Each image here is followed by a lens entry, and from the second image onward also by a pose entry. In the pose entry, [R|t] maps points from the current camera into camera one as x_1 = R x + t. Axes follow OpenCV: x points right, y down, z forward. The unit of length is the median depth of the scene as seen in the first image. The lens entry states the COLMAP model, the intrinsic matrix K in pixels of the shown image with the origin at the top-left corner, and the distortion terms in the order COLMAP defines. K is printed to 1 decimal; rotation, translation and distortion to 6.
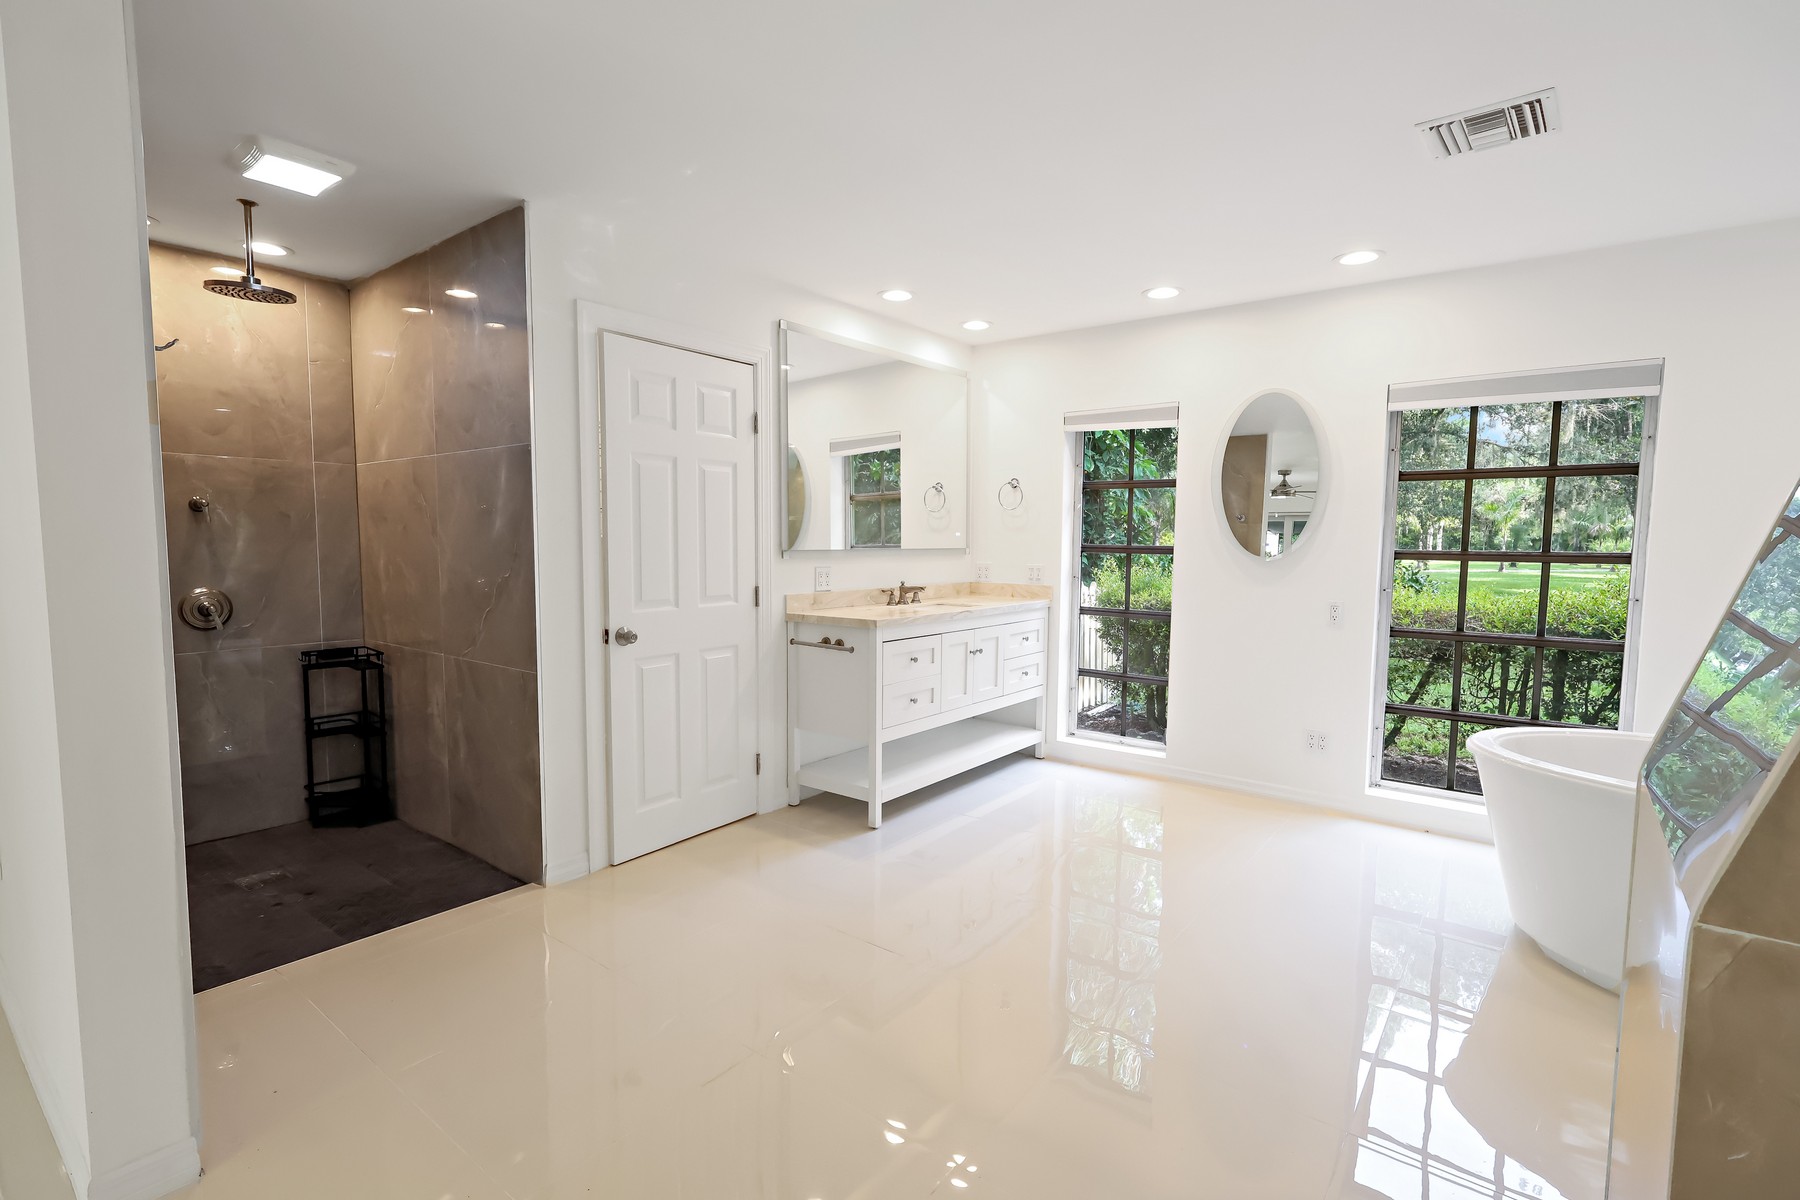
lens RADIAL K [[836.7, 0, 900.0], [0, 836.7, 600.0], [0, 0, 1]] dist [-0.000124, 0.000894]
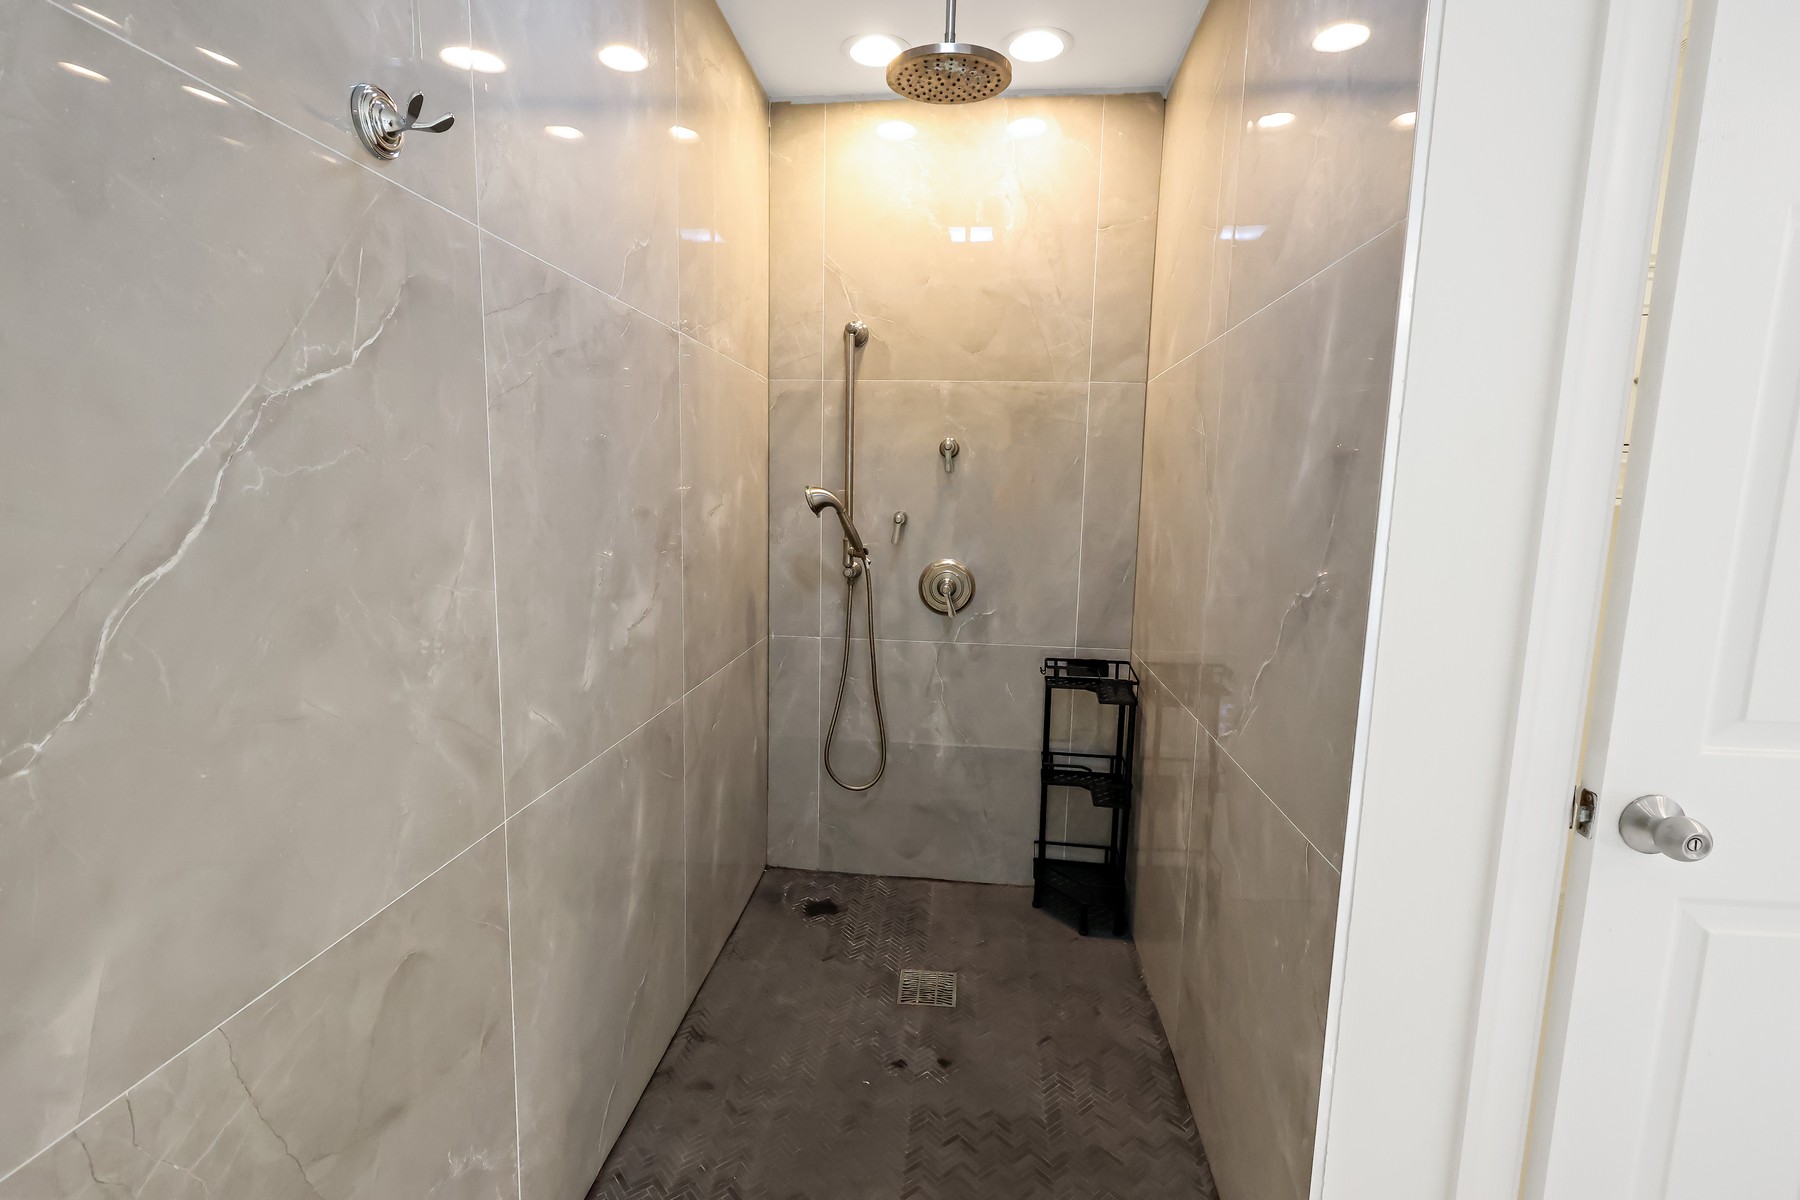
lens RADIAL K [[836.7, 0, 900.0], [0, 836.7, 600.0], [0, 0, 1]] dist [-0.000124, 0.000894]
pose [[0.532881, 0.120463, -0.837572, -0.199947], [-0.086216, 0.992393, 0.087877, -0.037941], [0.841787, 0.025384, 0.539213, 0.519762]]
